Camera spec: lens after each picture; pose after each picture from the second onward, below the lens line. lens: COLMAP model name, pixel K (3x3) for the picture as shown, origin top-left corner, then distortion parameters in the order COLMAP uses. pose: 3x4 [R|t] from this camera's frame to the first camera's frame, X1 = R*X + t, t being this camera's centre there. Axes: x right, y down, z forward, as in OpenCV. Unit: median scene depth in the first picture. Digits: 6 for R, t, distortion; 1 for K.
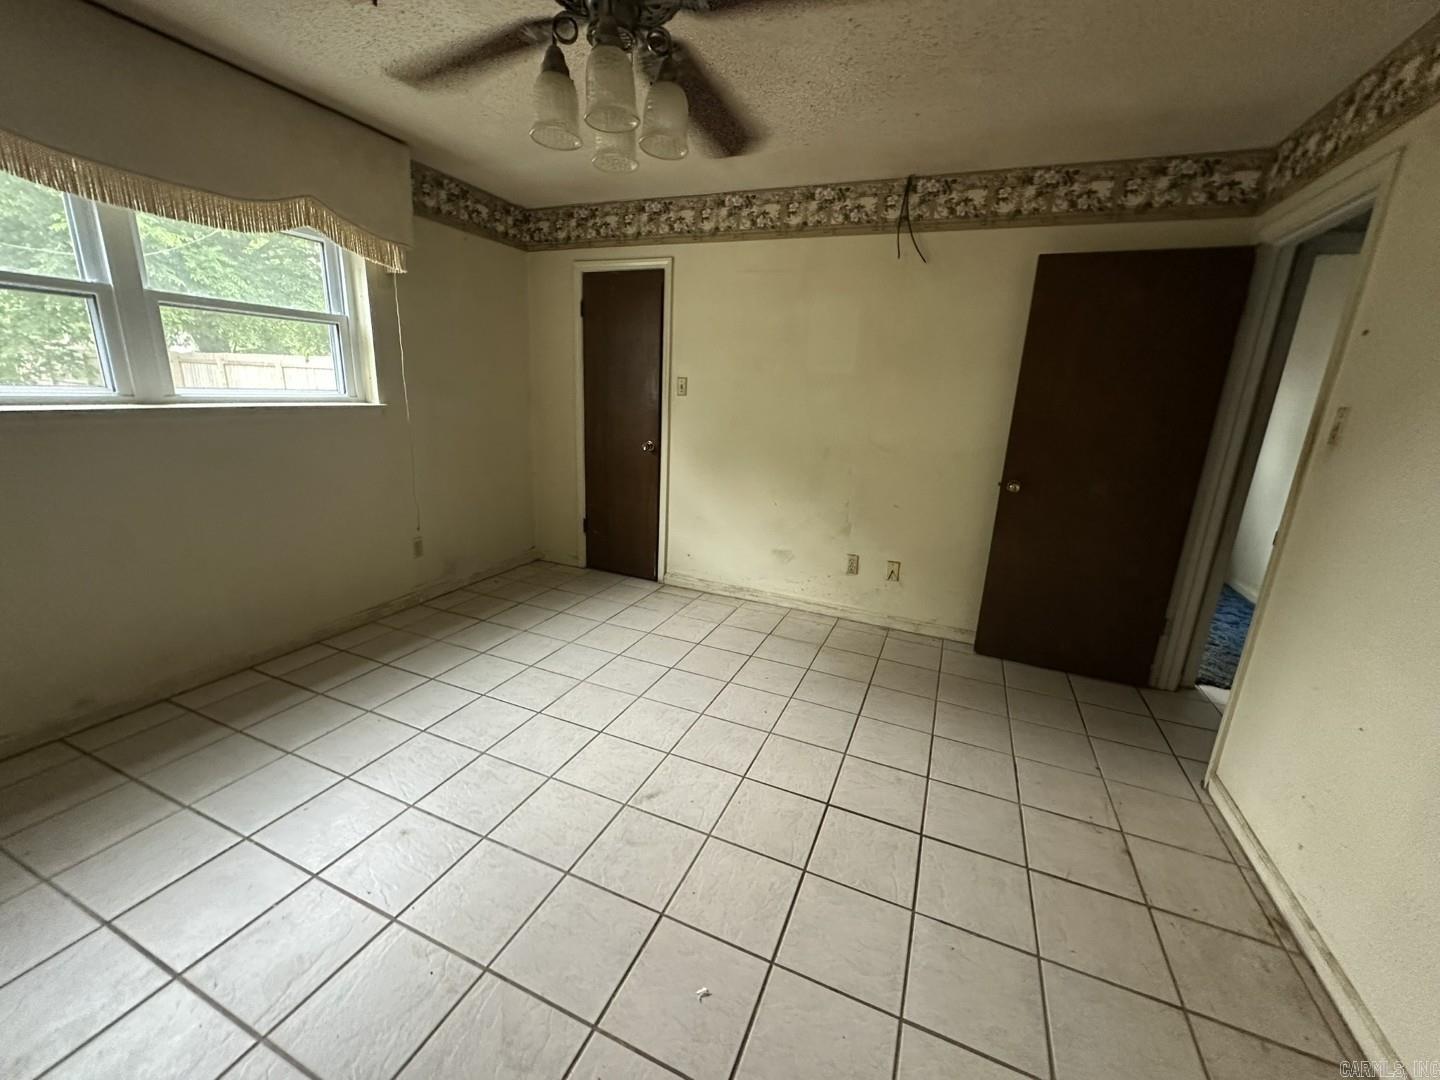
lens RADIAL K [[574.9, 0, 721.1], [0, 574.9, 539.1], [0, 0, 1]] dist [0.002892, 0.000898]
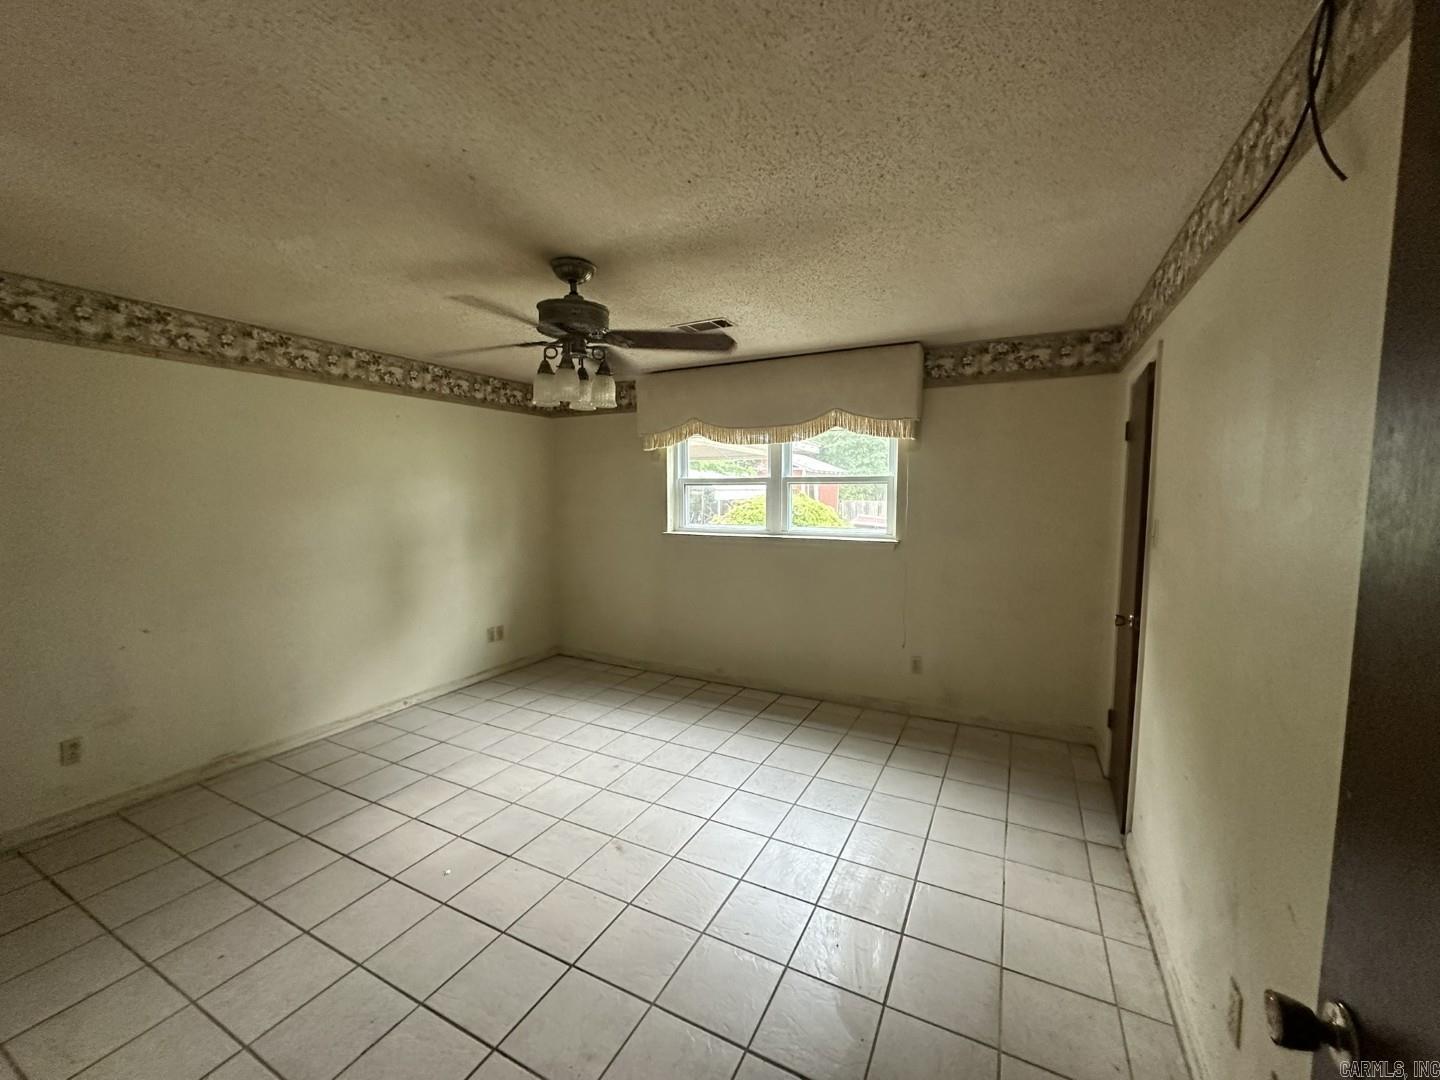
lens RADIAL K [[574.9, 0, 719.7], [0, 574.9, 543.1], [0, 0, 1]] dist [0.002892, 0.000898]
pose [[-0.071916, 0.041619, -0.996542, 0.691920], [-0.261037, 0.963519, 0.059078, -0.205881], [0.962646, 0.264383, -0.058428, 0.711073]]
